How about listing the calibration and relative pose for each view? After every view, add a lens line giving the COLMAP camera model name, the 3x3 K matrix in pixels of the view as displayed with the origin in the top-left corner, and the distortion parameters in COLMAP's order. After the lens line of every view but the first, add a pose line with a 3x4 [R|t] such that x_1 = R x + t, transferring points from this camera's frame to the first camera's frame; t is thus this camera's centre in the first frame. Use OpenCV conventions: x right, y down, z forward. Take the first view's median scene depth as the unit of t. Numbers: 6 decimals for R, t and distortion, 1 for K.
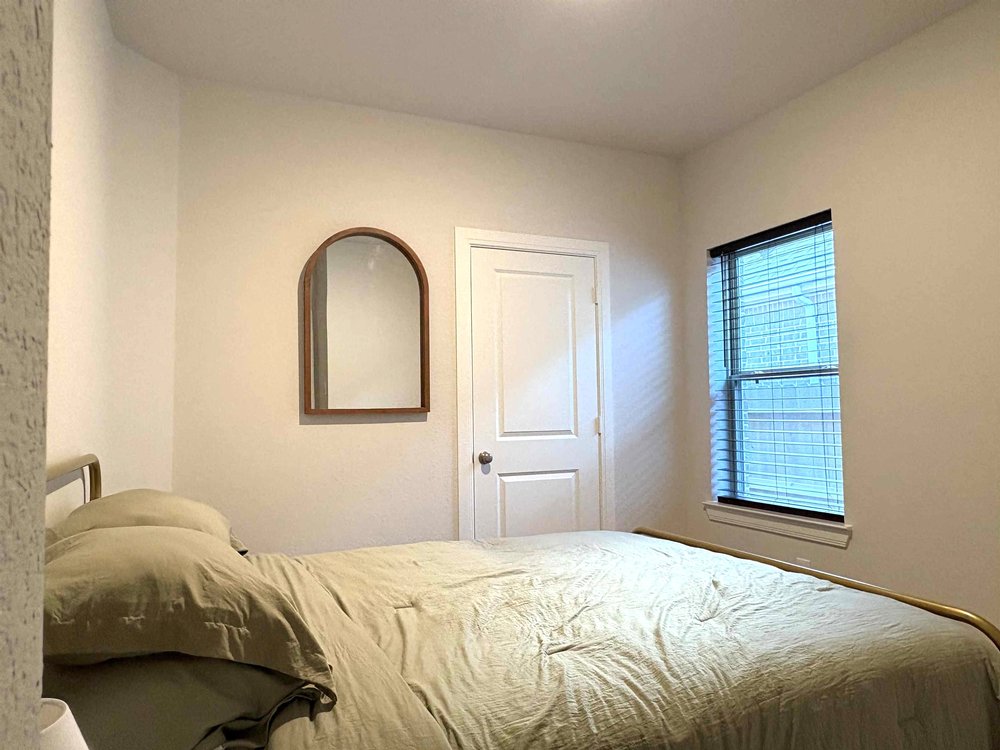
lens RADIAL K [[672.5, 0, 496.7], [0, 672.5, 378.1], [0, 0, 1]] dist [0.001914, 0.000241]
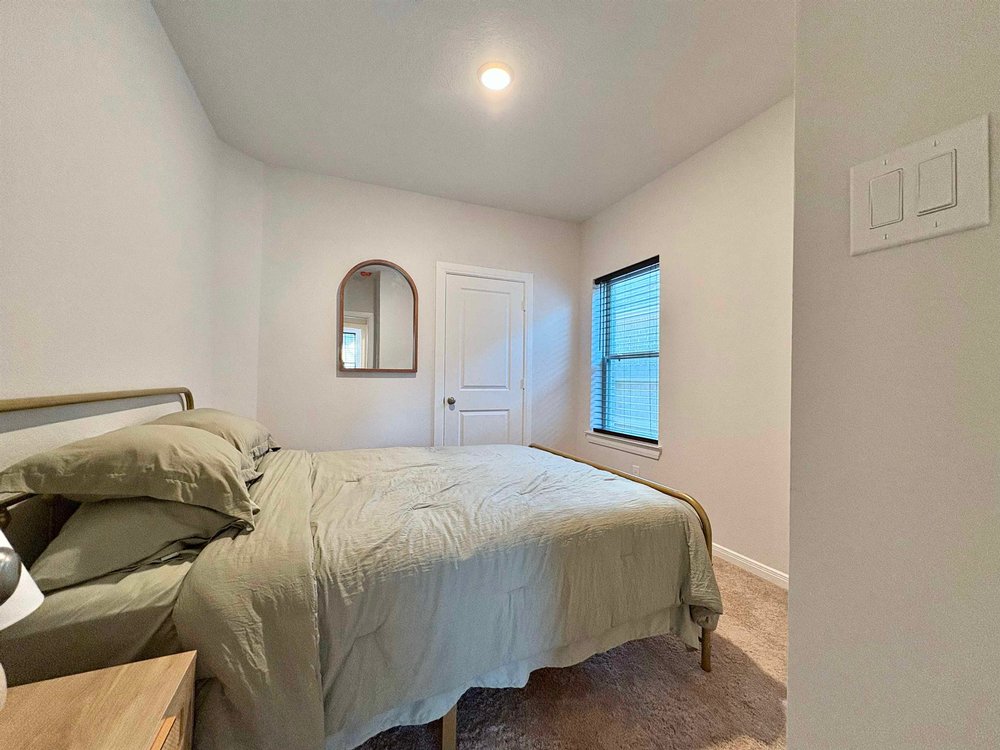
lens RADIAL K [[398.8, 0, 500.0], [0, 398.8, 375.0], [0, 0, 1]] dist [0.001317, -0.000062]
pose [[0.999529, 0.027913, -0.012757, 0.291685], [-0.027397, 0.998866, 0.038928, 0.031892], [0.013830, -0.038561, 0.999161, 0.023780]]
